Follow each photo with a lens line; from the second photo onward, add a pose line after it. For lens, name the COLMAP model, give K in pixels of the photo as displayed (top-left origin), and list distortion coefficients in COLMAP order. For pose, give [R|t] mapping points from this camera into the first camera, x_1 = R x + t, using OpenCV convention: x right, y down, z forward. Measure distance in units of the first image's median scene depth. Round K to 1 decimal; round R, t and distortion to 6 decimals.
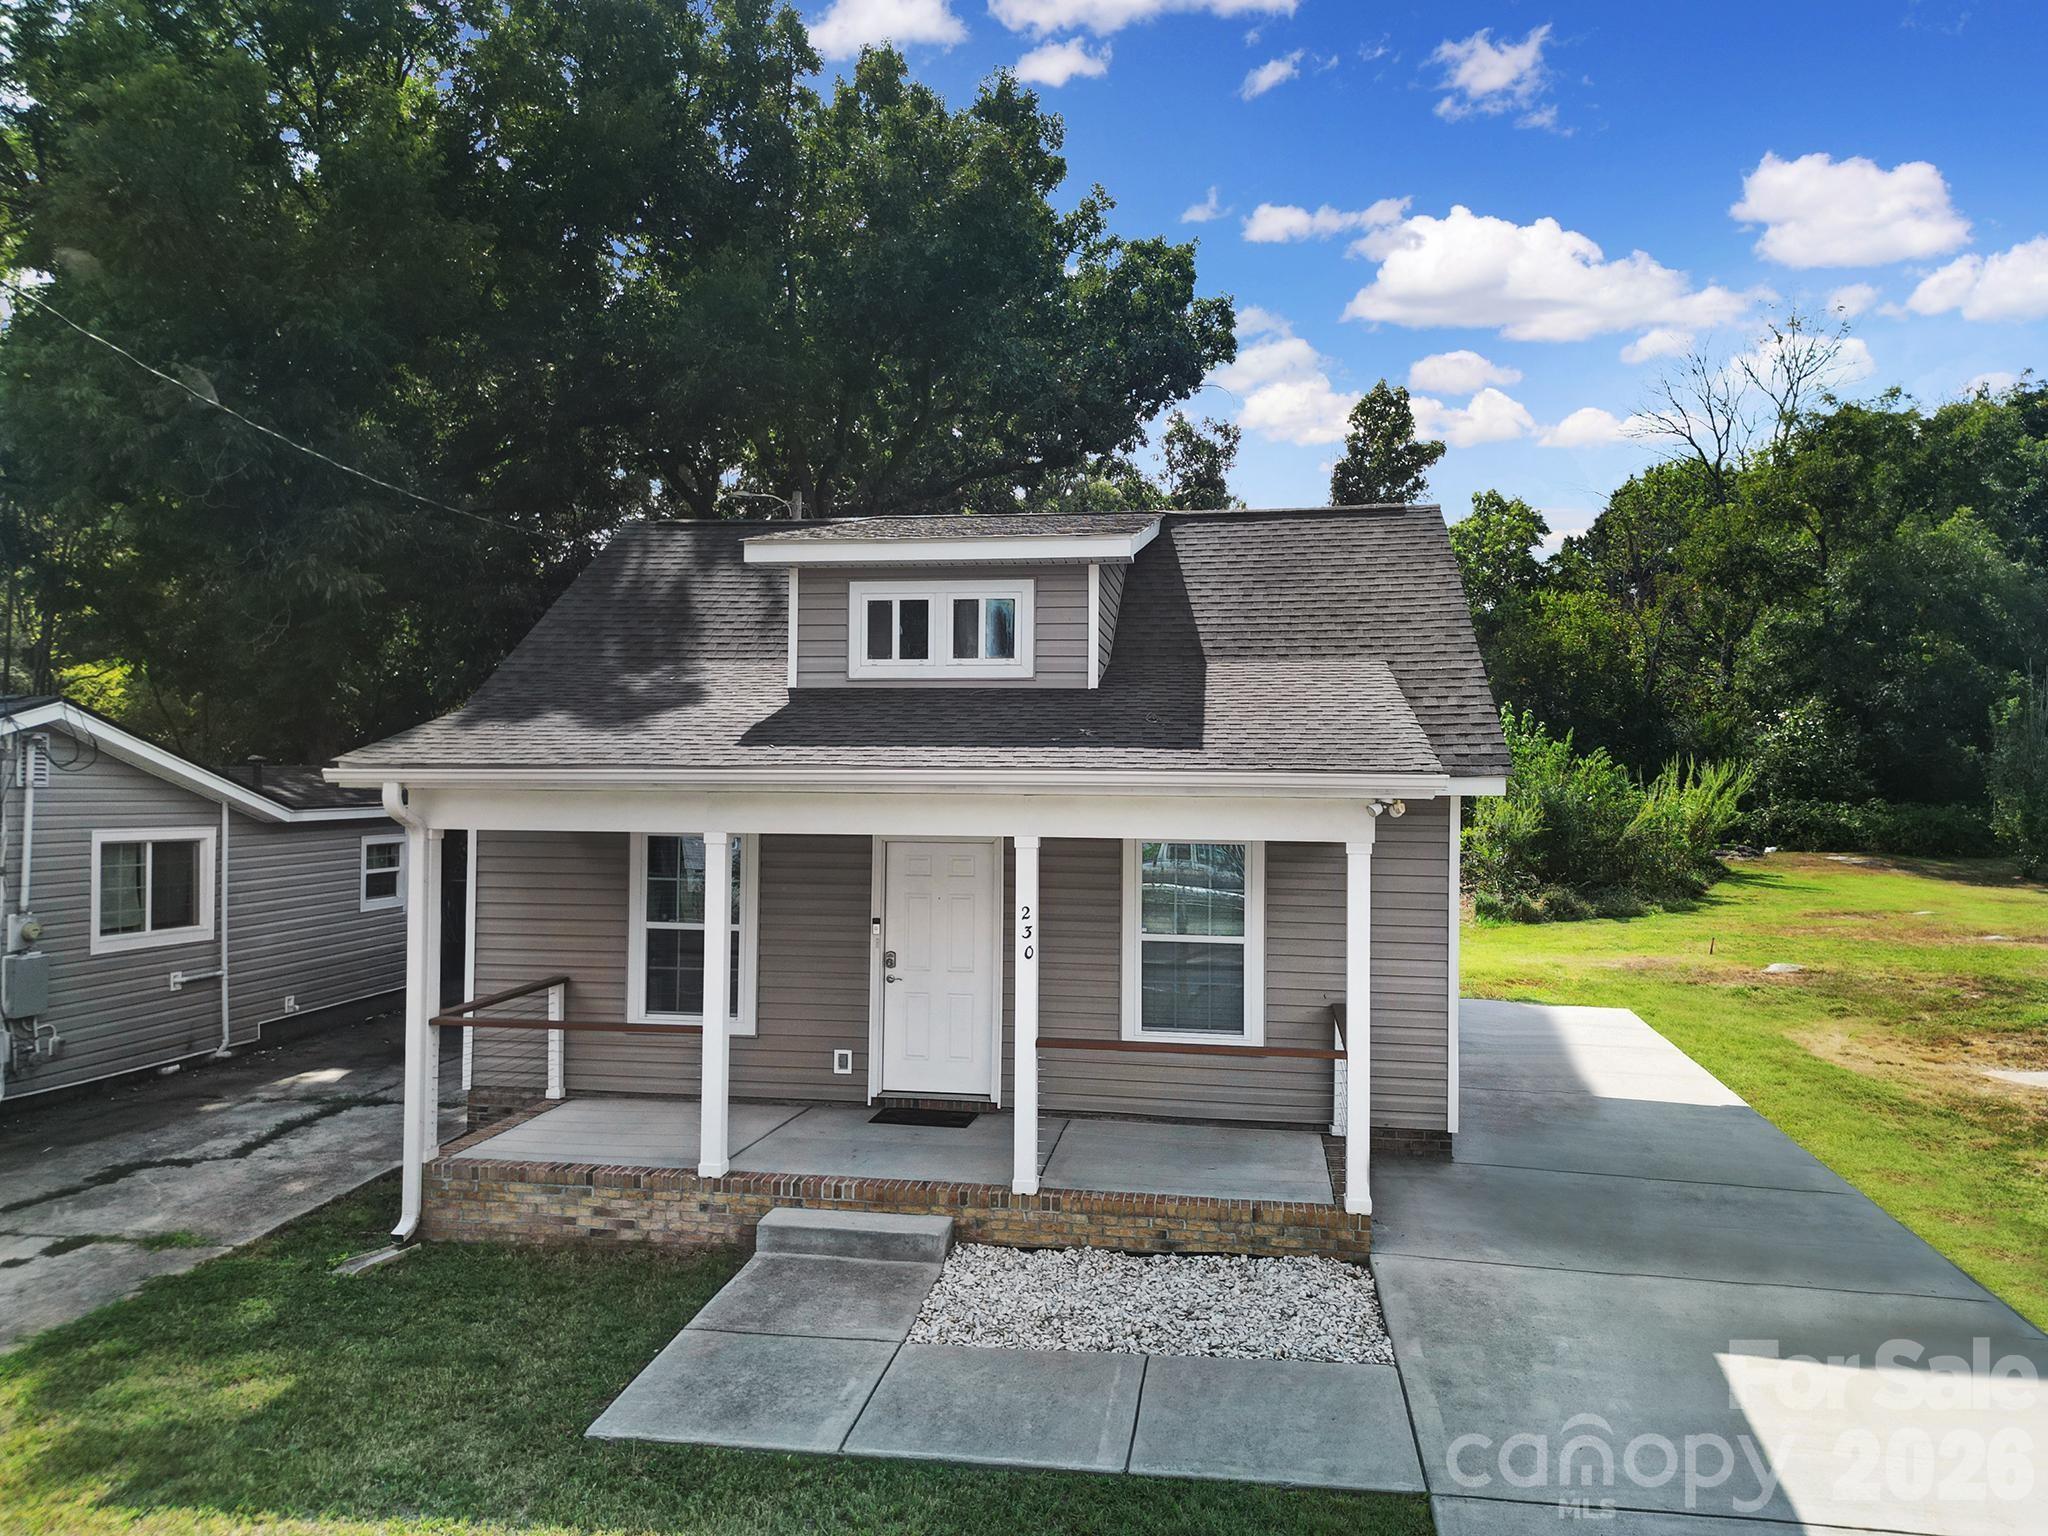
lens RADIAL K [[1442.2, 0, 1024.0], [0, 1442.2, 768.0], [0, 0, 1]] dist [0.065269, -0.070671]
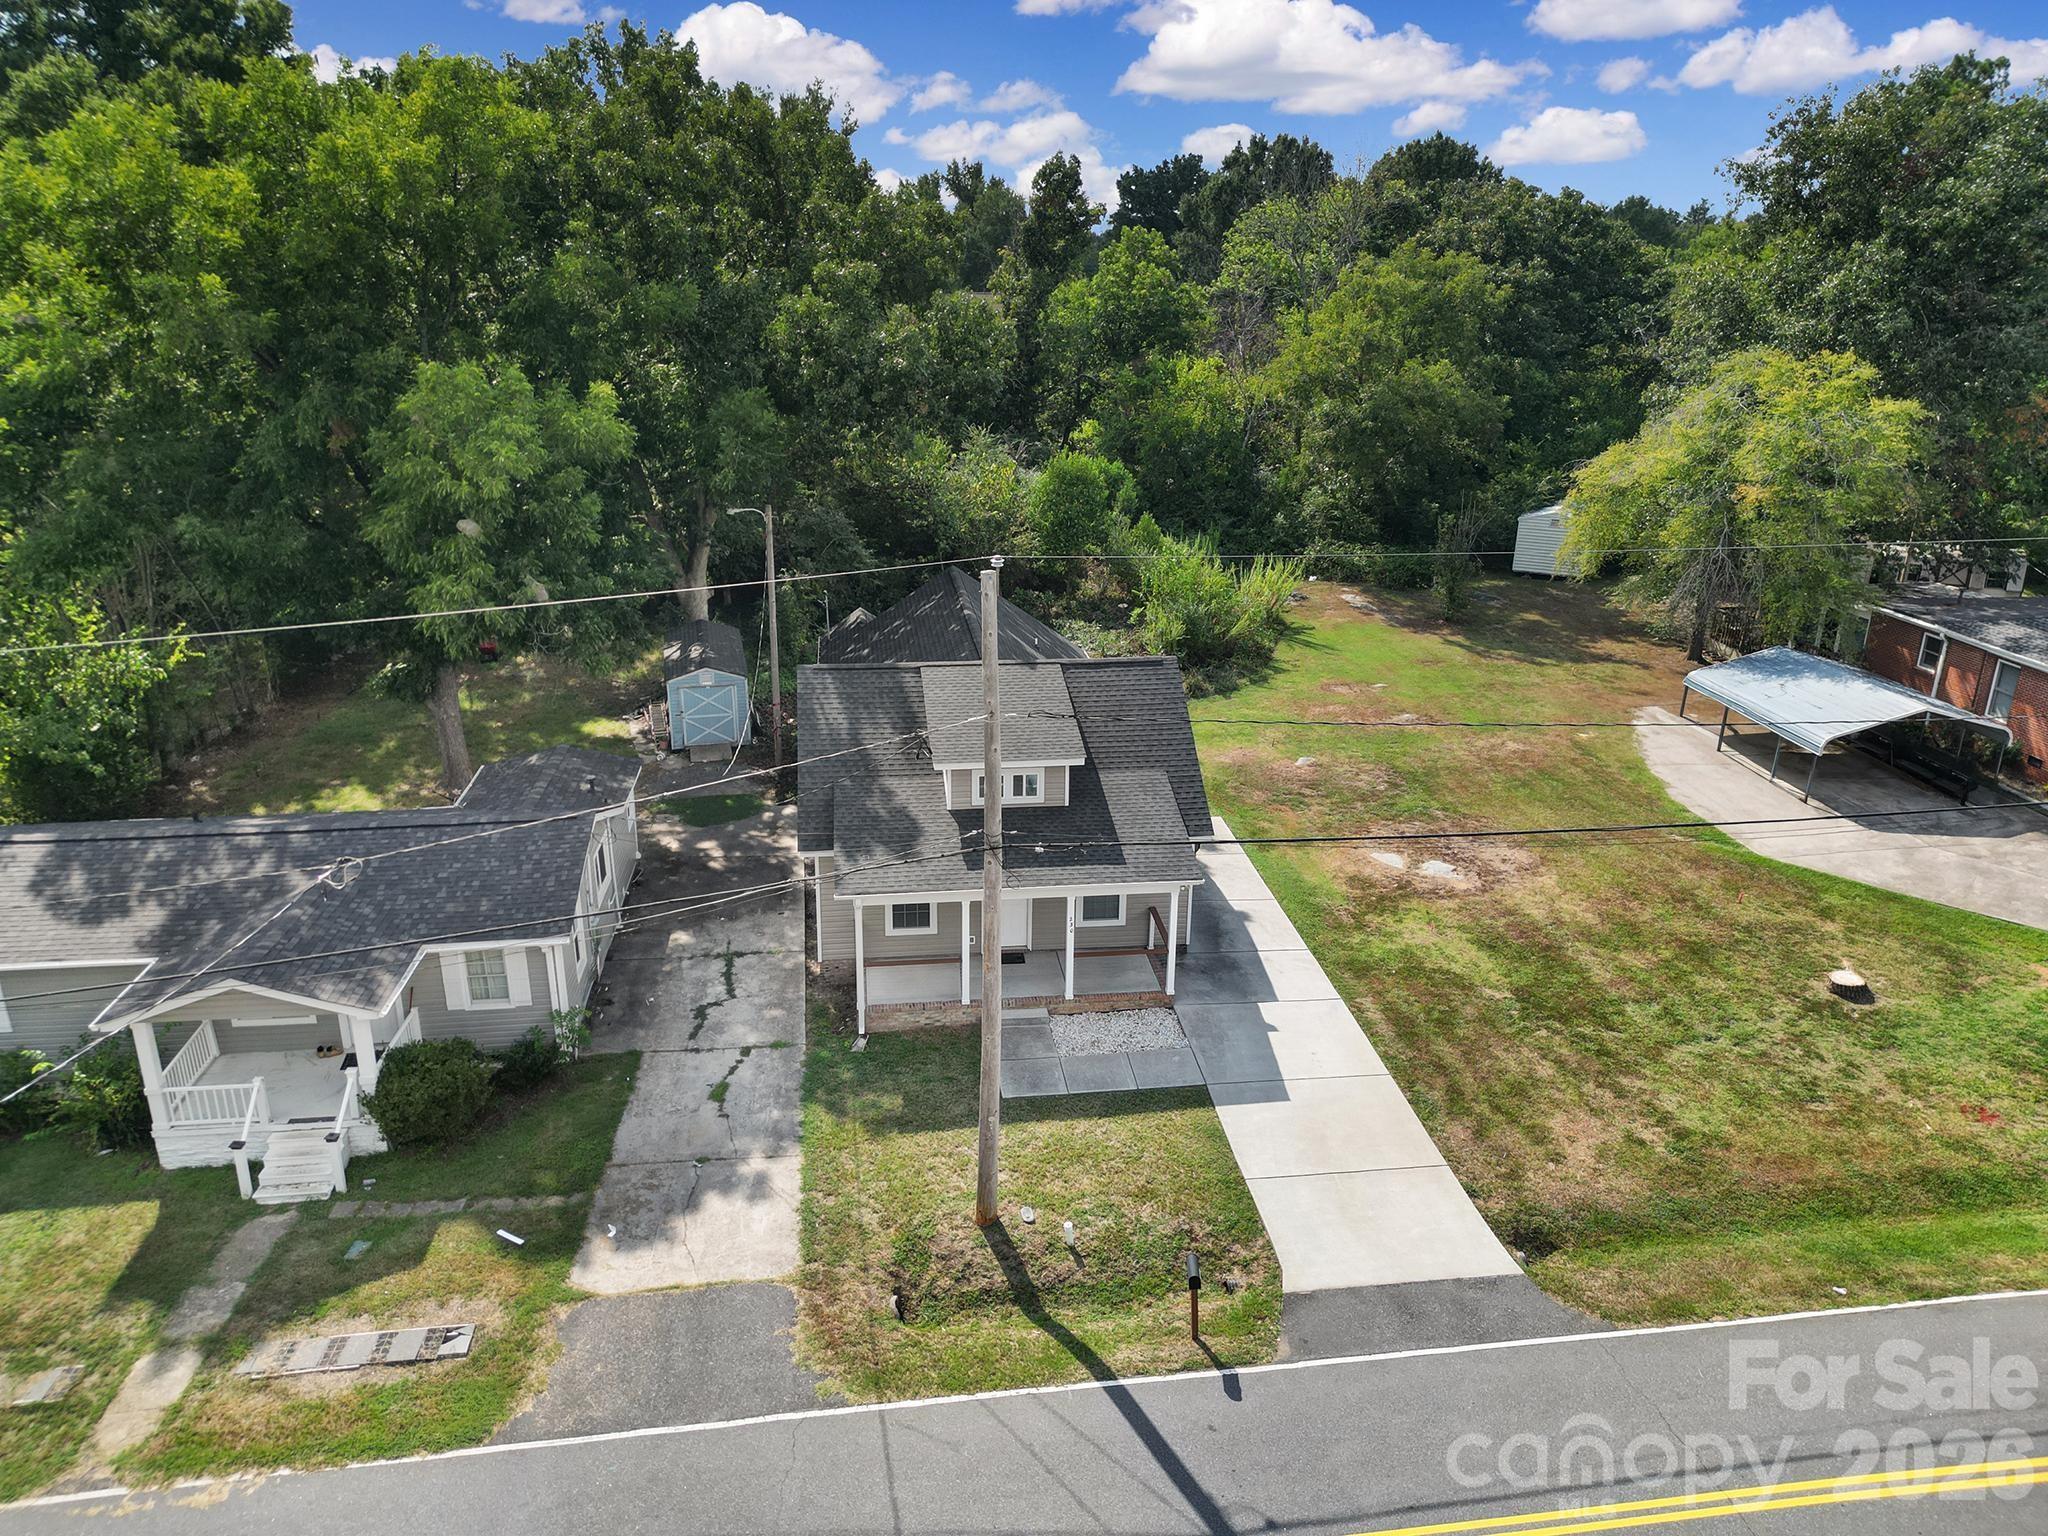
lens RADIAL K [[1434.1, 0, 1019.6], [0, 1434.1, 775.7], [0, 0, 1]] dist [0.069721, -0.067940]
pose [[0.963941, -0.091596, 0.249856, -0.684155], [-0.002319, 0.935972, 0.352067, -1.027940], [-0.266106, -0.339952, 0.902009, -1.322614]]
